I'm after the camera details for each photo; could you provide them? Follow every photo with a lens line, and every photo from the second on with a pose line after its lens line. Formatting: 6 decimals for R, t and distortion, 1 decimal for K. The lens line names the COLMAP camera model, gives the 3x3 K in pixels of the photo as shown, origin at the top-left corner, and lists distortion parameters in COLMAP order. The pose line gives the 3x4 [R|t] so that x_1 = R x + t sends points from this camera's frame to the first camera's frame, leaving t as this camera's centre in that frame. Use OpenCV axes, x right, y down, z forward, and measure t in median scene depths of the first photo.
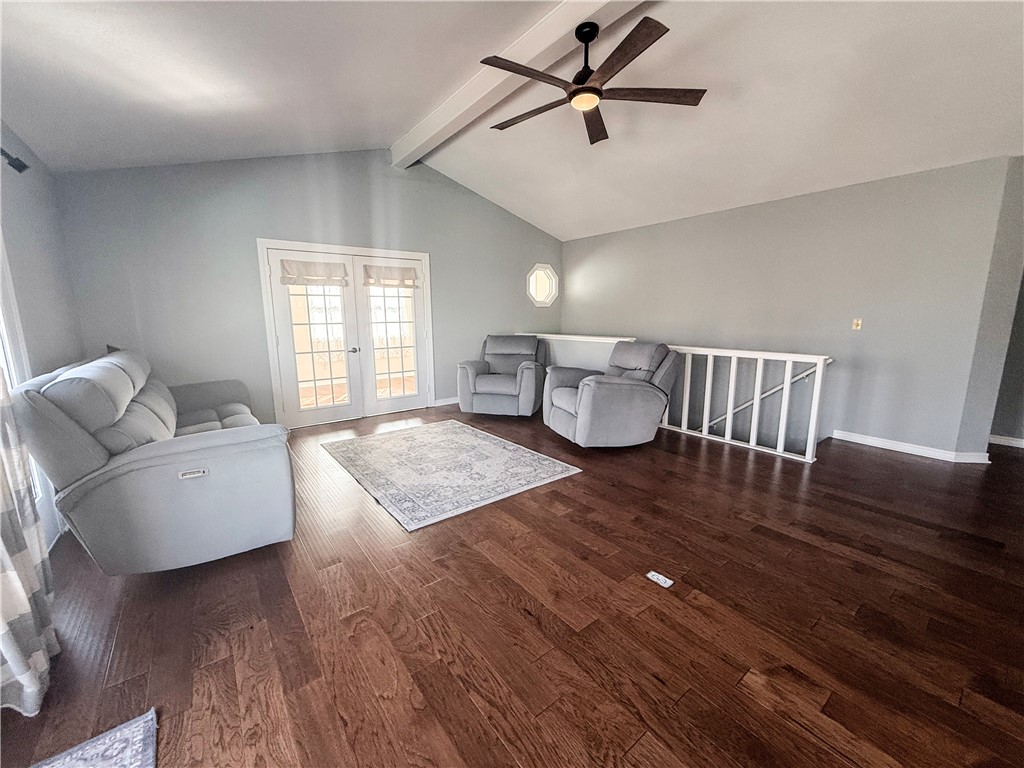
lens RADIAL K [[409.5, 0, 509.4], [0, 409.5, 384.7], [0, 0, 1]] dist [0.000195, -0.000328]
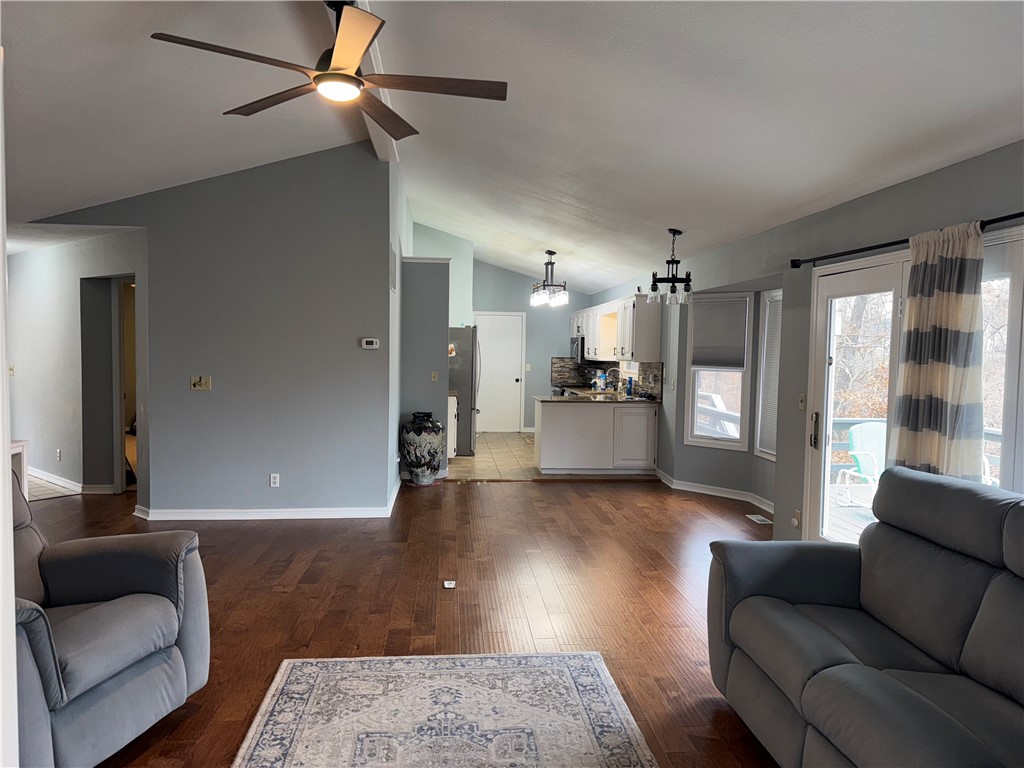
lens RADIAL K [[696.5, 0, 517.2], [0, 696.5, 381.2], [0, 0, 1]] dist [-0.039054, -0.001920]
pose [[-0.849655, -0.038805, 0.525909, -0.468939], [0.073515, 0.978834, 0.190996, -0.263592], [-0.522190, 0.200943, -0.828818, 1.219315]]
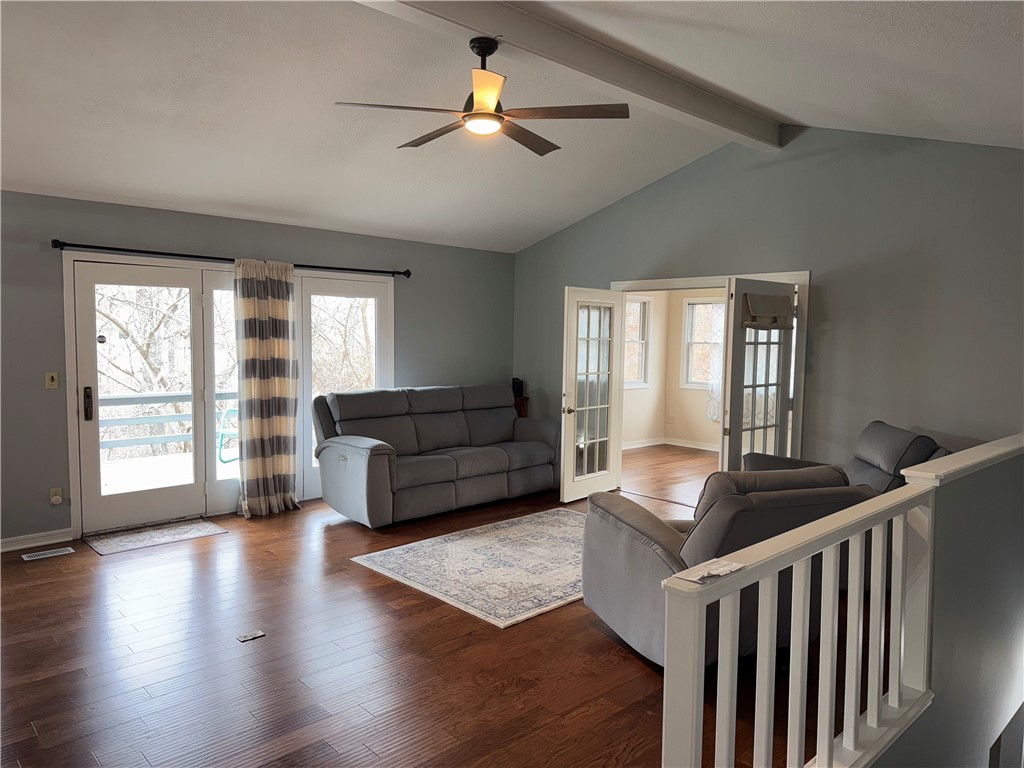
lens RADIAL K [[696.5, 0, 517.2], [0, 696.5, 381.2], [0, 0, 1]] dist [-0.039054, -0.001920]
pose [[0.102826, 0.078232, -0.991618, 0.961256], [-0.184679, 0.981071, 0.058250, -0.186031], [0.977405, 0.177142, 0.115328, 0.648591]]
